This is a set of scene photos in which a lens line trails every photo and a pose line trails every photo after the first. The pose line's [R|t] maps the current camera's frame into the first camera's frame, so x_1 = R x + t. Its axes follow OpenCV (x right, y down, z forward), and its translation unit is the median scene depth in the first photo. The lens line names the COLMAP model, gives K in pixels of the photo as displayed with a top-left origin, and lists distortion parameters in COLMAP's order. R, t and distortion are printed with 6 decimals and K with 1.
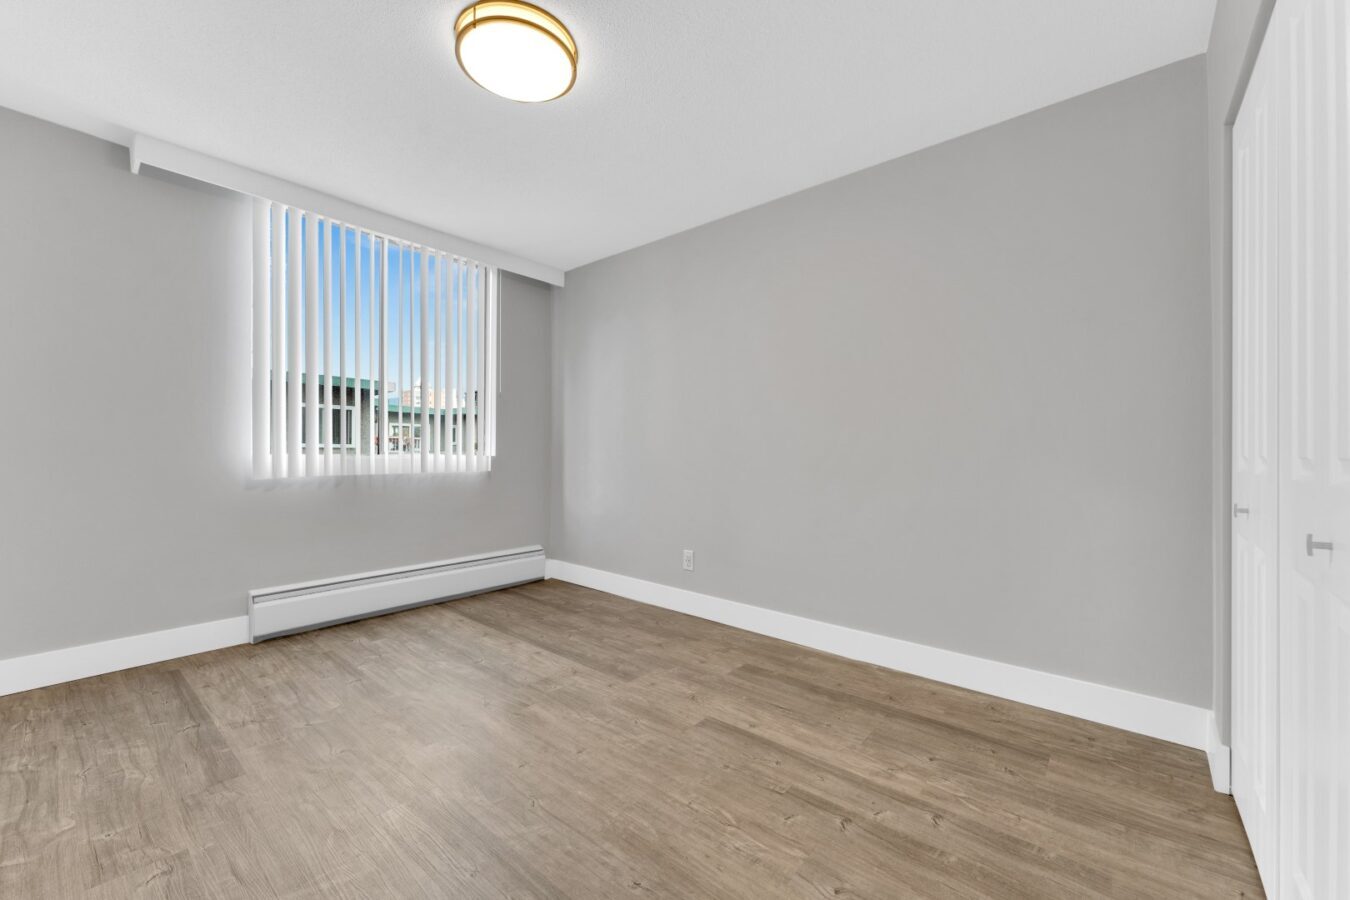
lens RADIAL K [[537.6, 0, 681.1], [0, 537.6, 449.4], [0, 0, 1]] dist [0.001784, -0.000332]
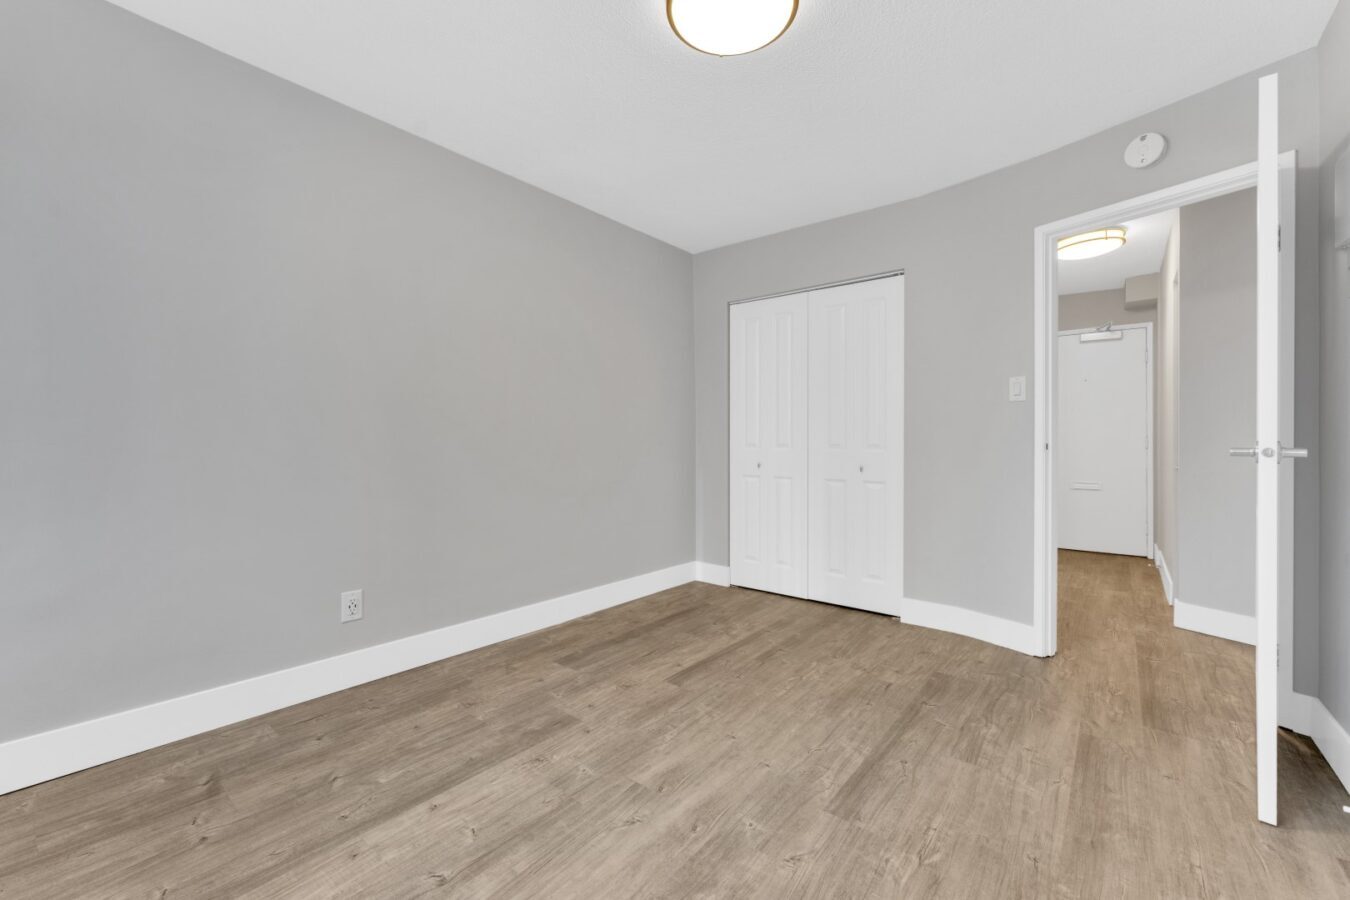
lens RADIAL K [[549.7, 0, 684.0], [0, 549.7, 441.9], [0, 0, 1]] dist [0.004499, -0.000871]
pose [[-0.021107, -0.006147, 0.999758, -1.053019], [-0.009382, 0.999938, 0.005950, -0.001983], [-0.999733, -0.009255, -0.021163, 0.962919]]
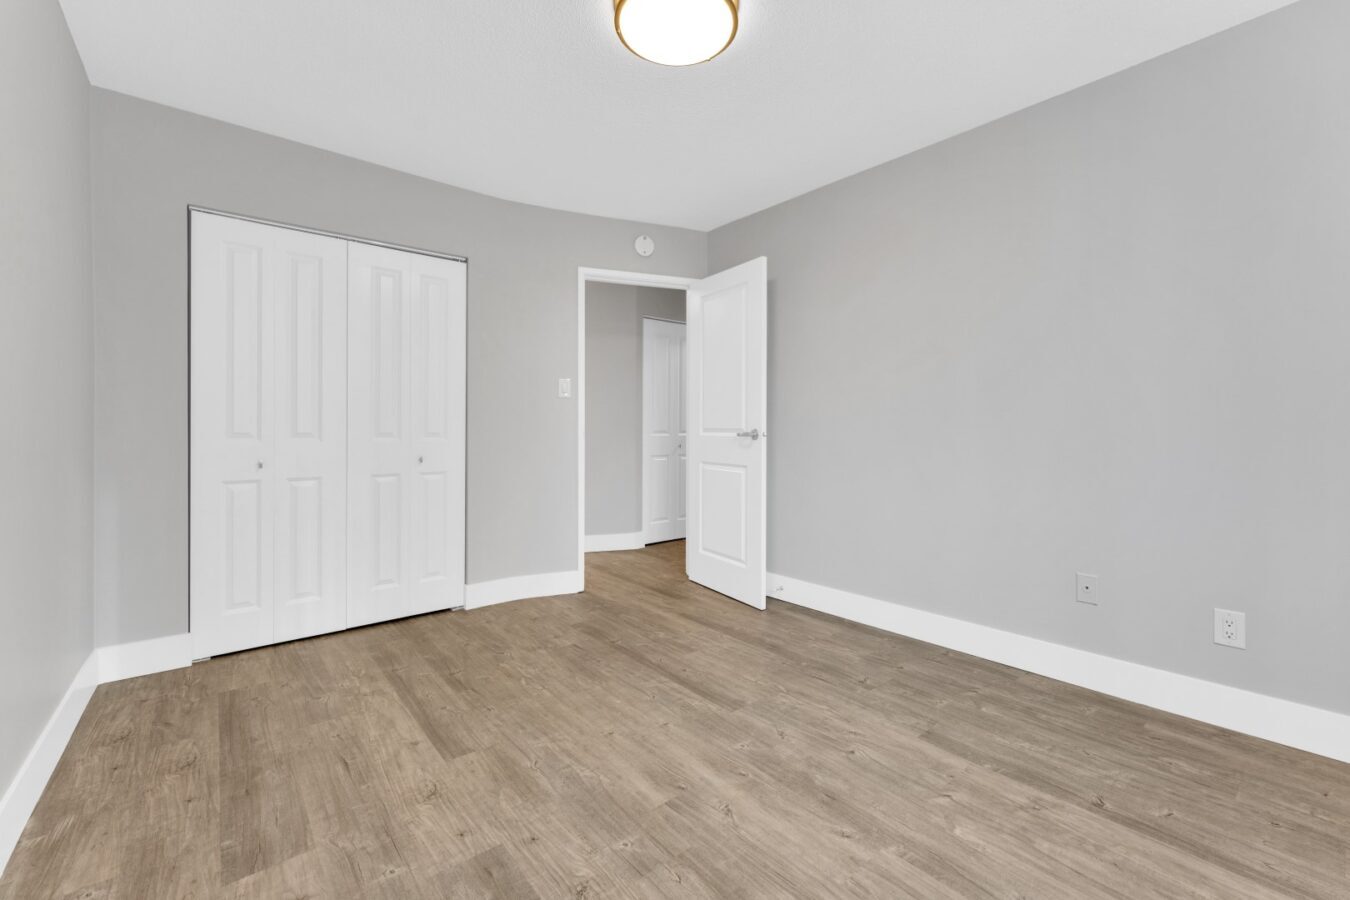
lens RADIAL K [[549.7, 0, 679.7], [0, 549.7, 445.5], [0, 0, 1]] dist [0.004499, -0.000871]
pose [[-0.981696, -0.011279, 0.190119, -0.432007], [-0.007422, 0.999752, 0.020989, 0.004359], [-0.190309, 0.019194, -0.981537, 1.692775]]
